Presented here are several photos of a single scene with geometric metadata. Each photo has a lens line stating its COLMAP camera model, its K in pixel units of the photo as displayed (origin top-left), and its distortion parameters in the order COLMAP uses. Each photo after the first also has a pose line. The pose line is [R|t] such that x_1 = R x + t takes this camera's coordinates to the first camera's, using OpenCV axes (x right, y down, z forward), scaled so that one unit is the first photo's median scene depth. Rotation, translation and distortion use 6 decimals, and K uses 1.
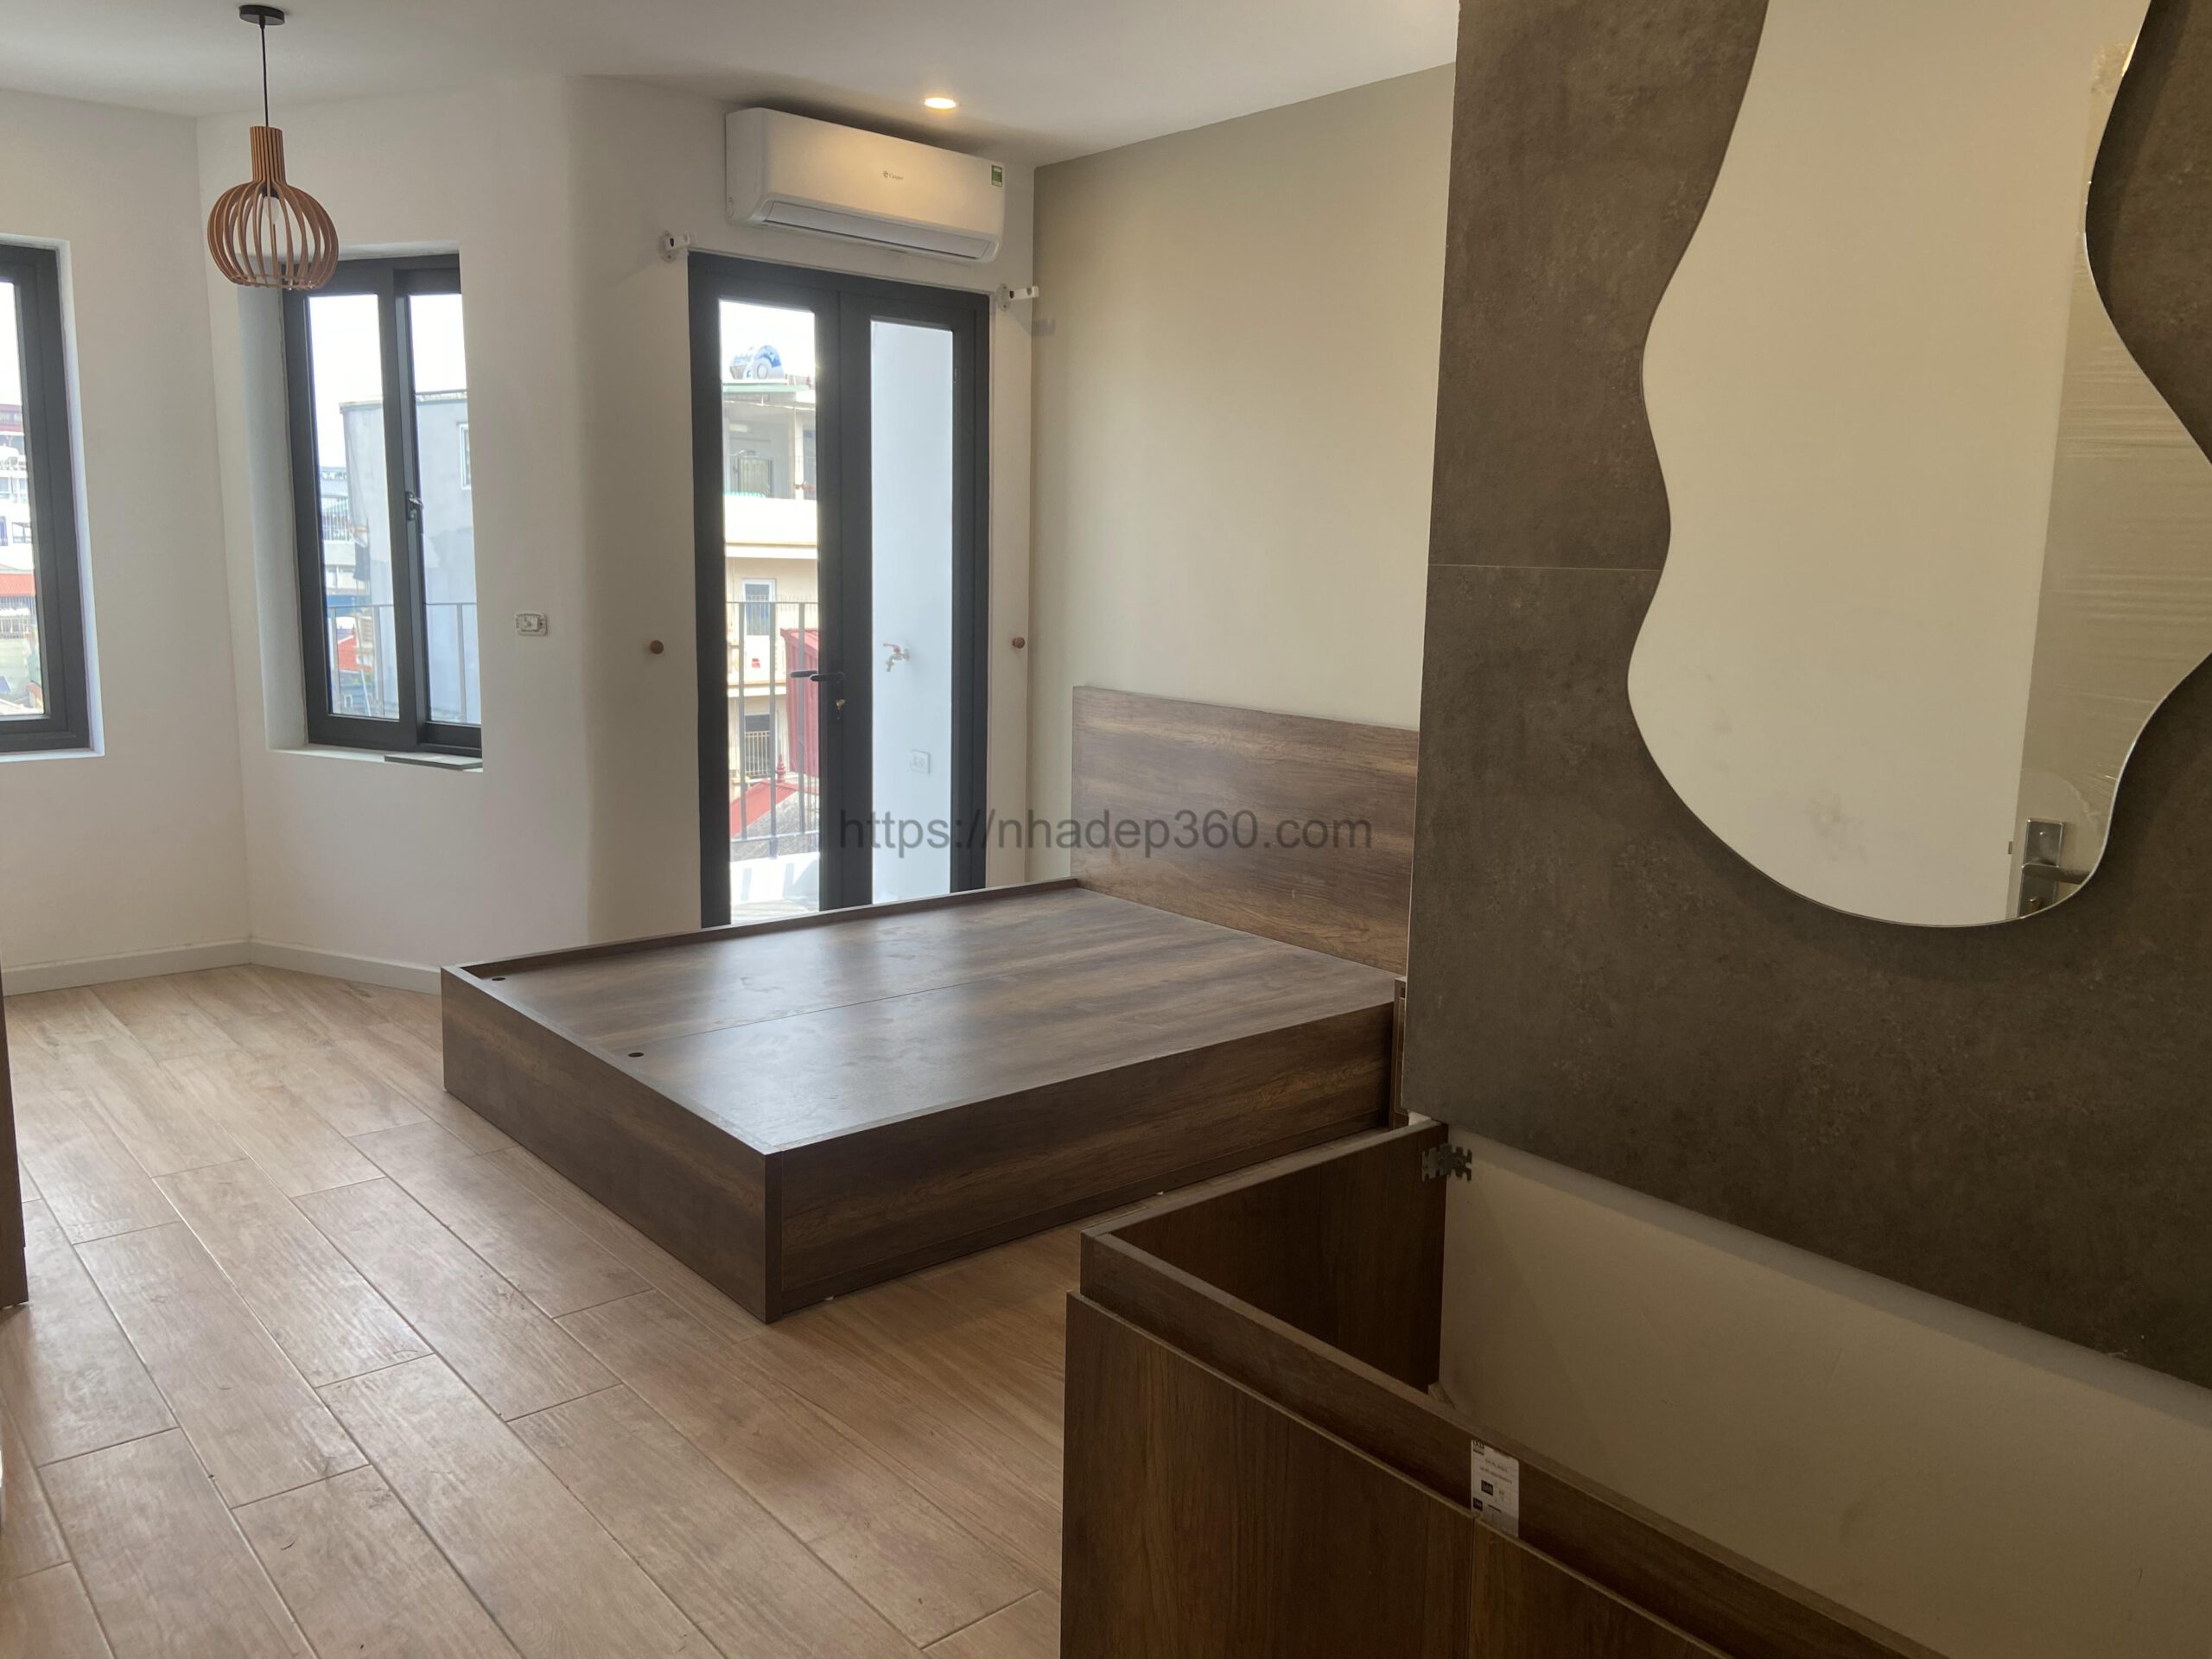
lens RADIAL K [[1677.3, 0, 1117.5], [0, 1677.3, 813.0], [0, 0, 1]] dist [0.138252, -0.184012]
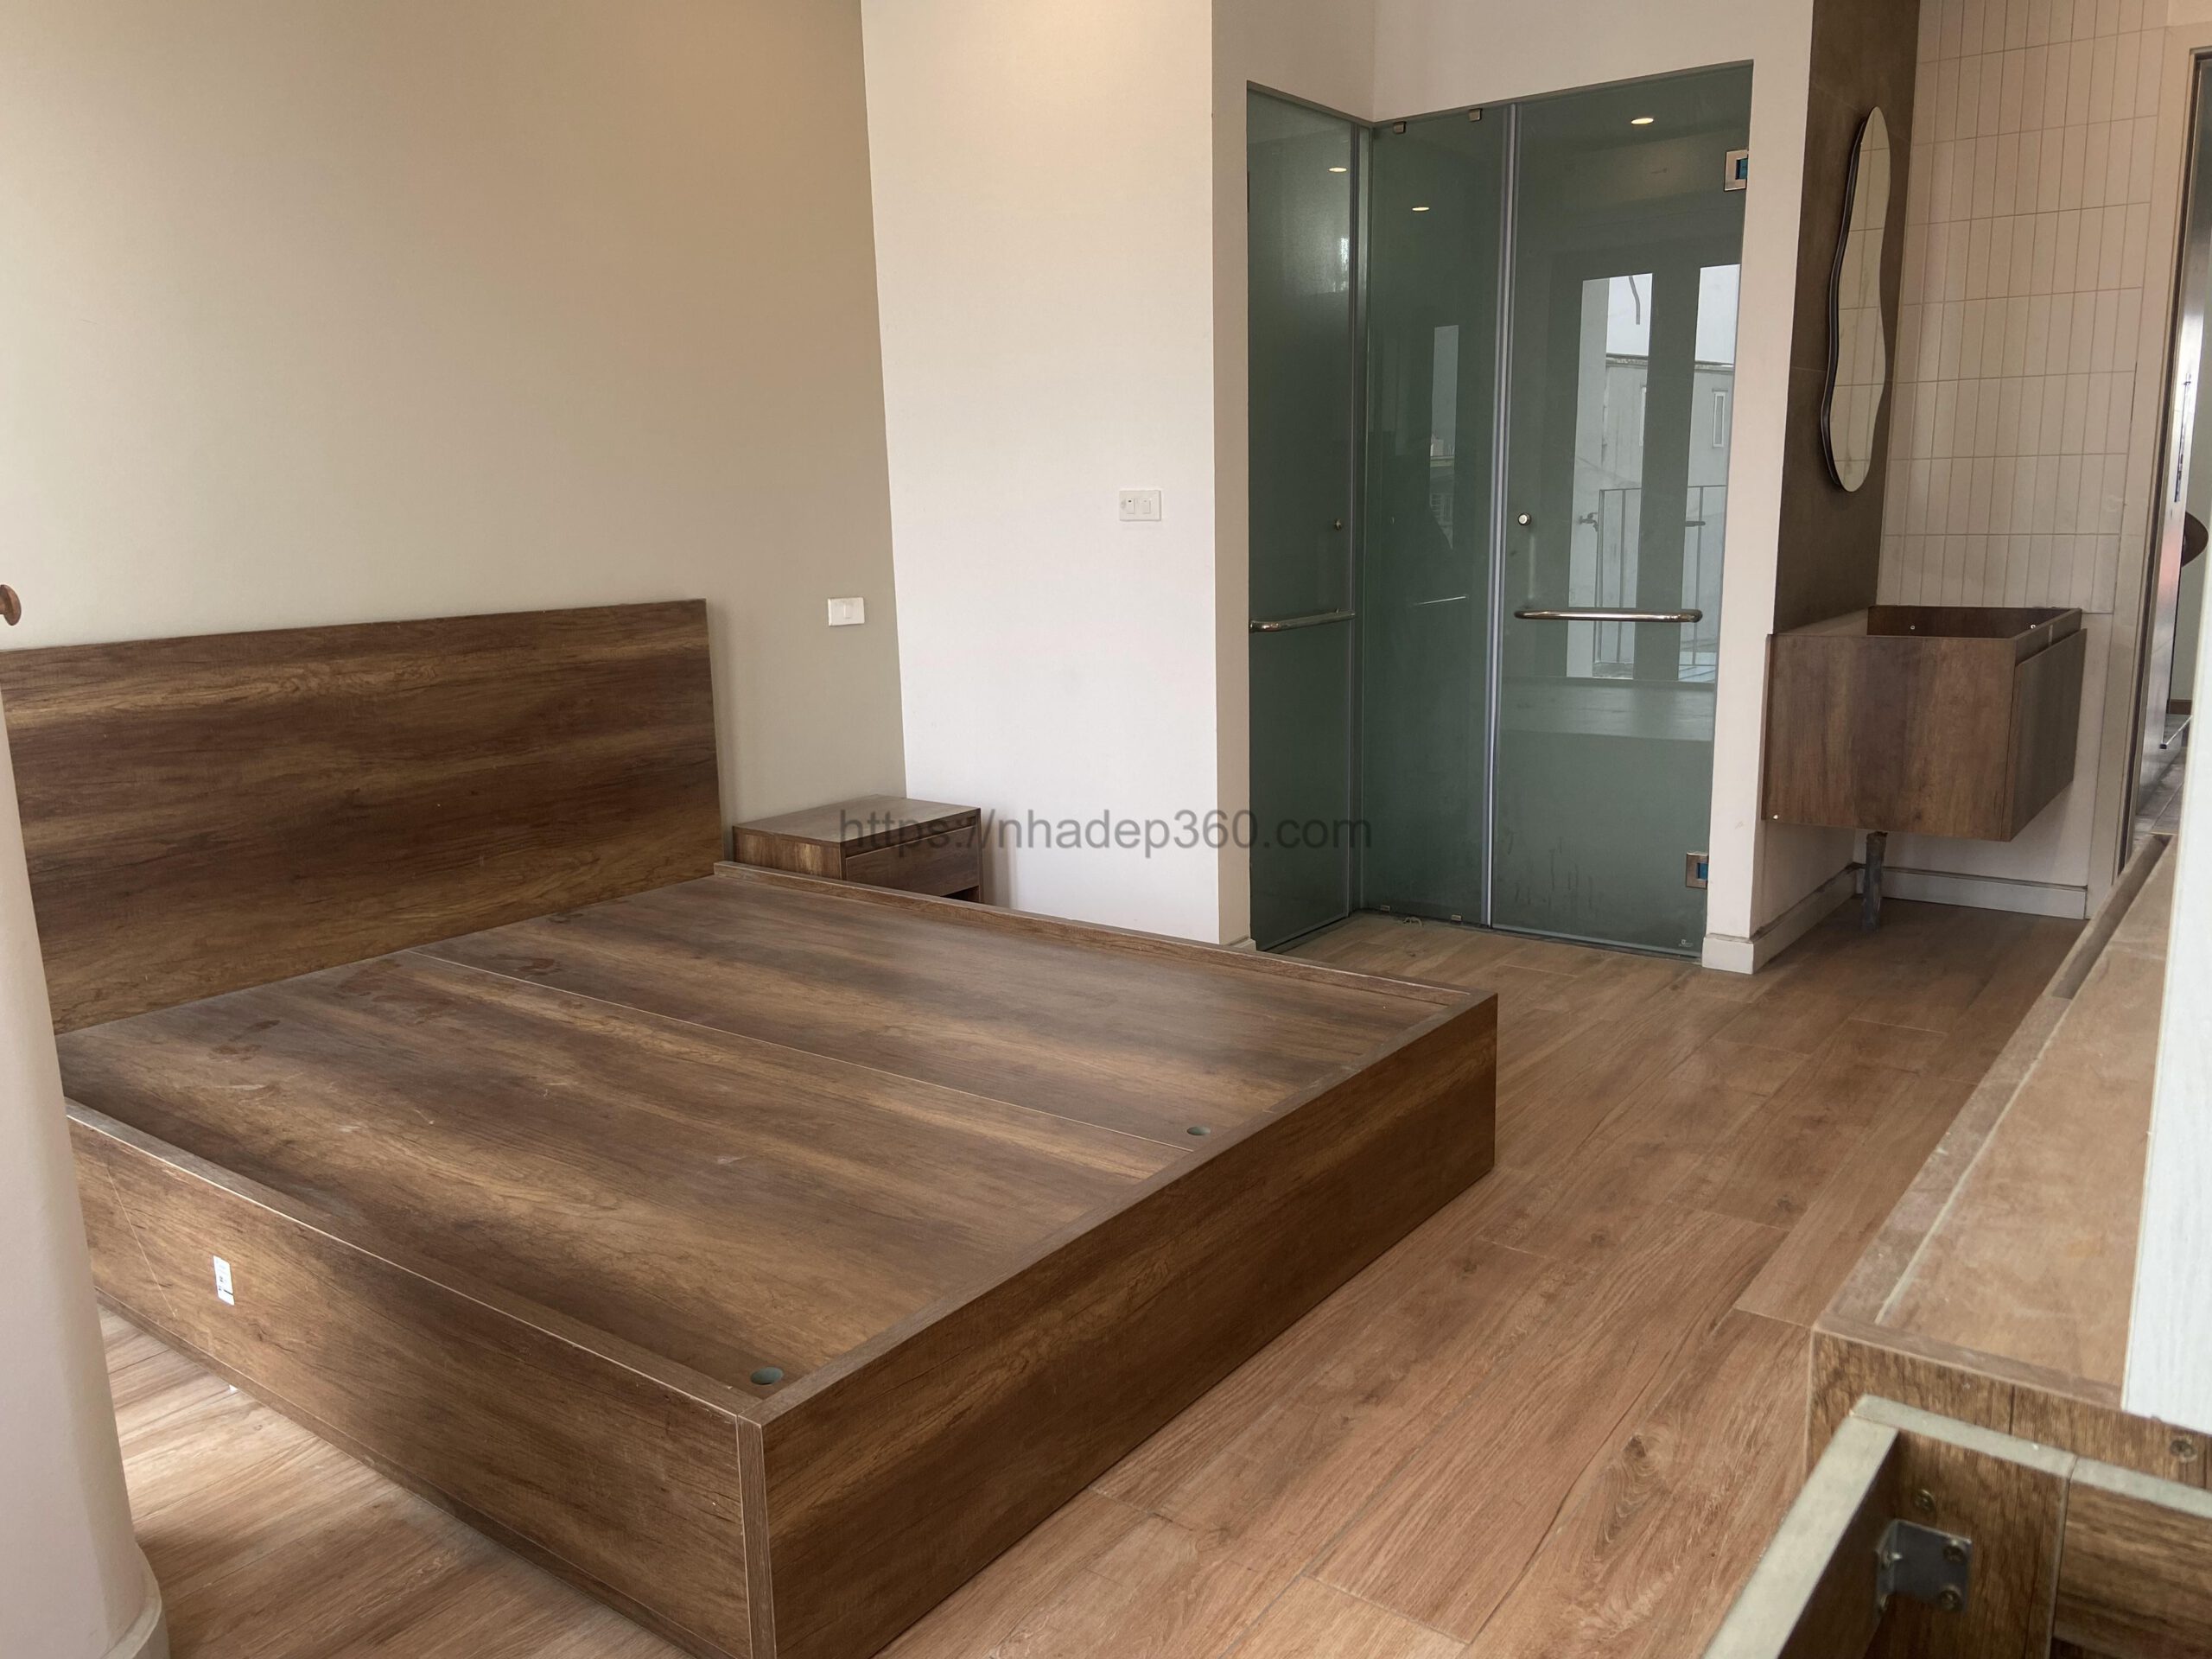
lens RADIAL K [[1677.3, 0, 1117.5], [0, 1677.3, 813.0], [0, 0, 1]] dist [0.138252, -0.184012]
pose [[-0.215193, -0.199069, 0.956067, -0.704336], [0.177863, 0.954640, 0.238805, -0.106608], [-0.960238, 0.221438, -0.170025, 0.905313]]
